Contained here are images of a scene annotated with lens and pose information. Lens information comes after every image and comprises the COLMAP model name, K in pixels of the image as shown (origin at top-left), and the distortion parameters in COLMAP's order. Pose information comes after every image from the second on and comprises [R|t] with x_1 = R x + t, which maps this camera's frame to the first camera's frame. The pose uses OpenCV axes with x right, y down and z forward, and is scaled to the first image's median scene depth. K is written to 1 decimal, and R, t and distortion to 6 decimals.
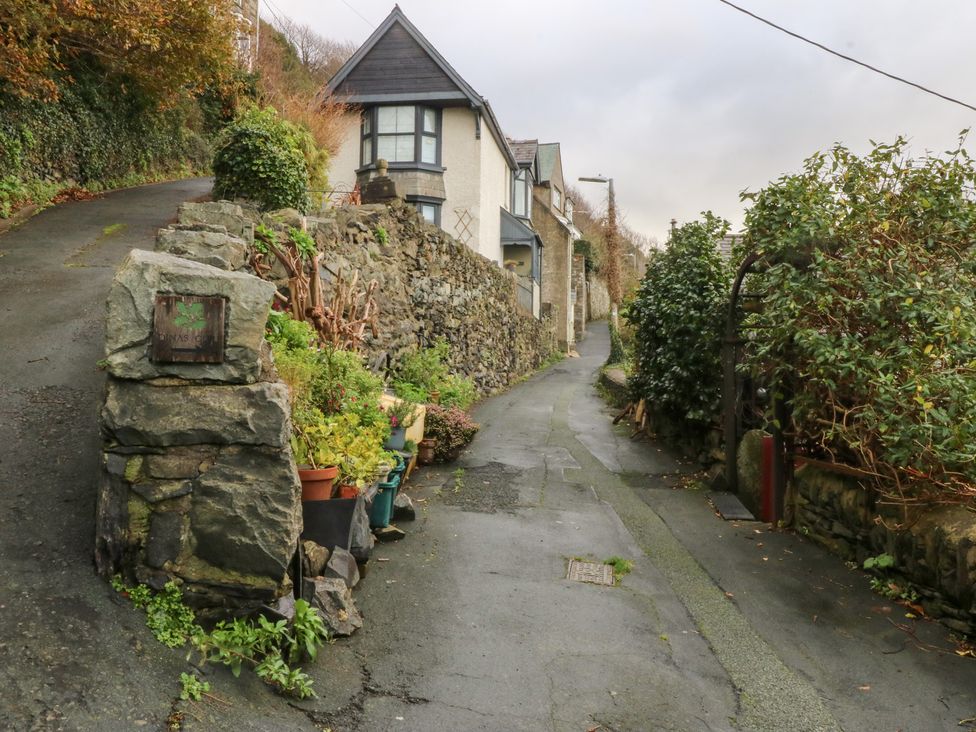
lens RADIAL K [[854.1, 0, 489.2], [0, 854.1, 364.2], [0, 0, 1]] dist [0.022331, 0.004520]
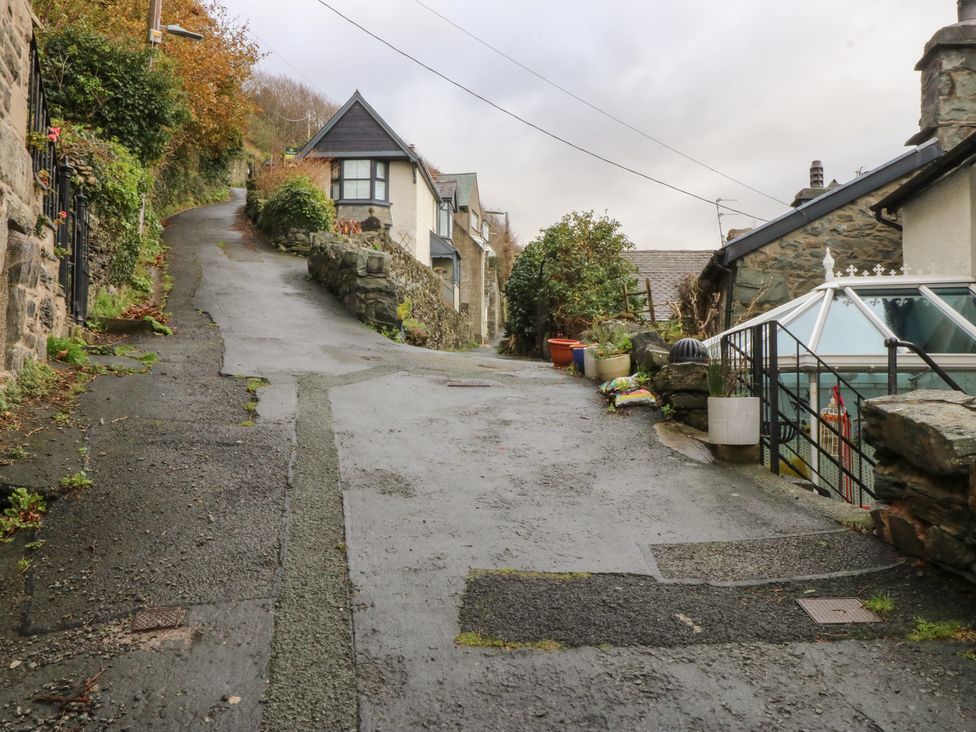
lens RADIAL K [[854.1, 0, 486.3], [0, 854.1, 366.6], [0, 0, 1]] dist [0.022331, 0.004520]
pose [[0.996140, -0.008390, 0.087378, -0.021107], [0.010088, 0.999768, -0.019015, 0.071866], [-0.087198, 0.019823, 0.995994, -0.430163]]
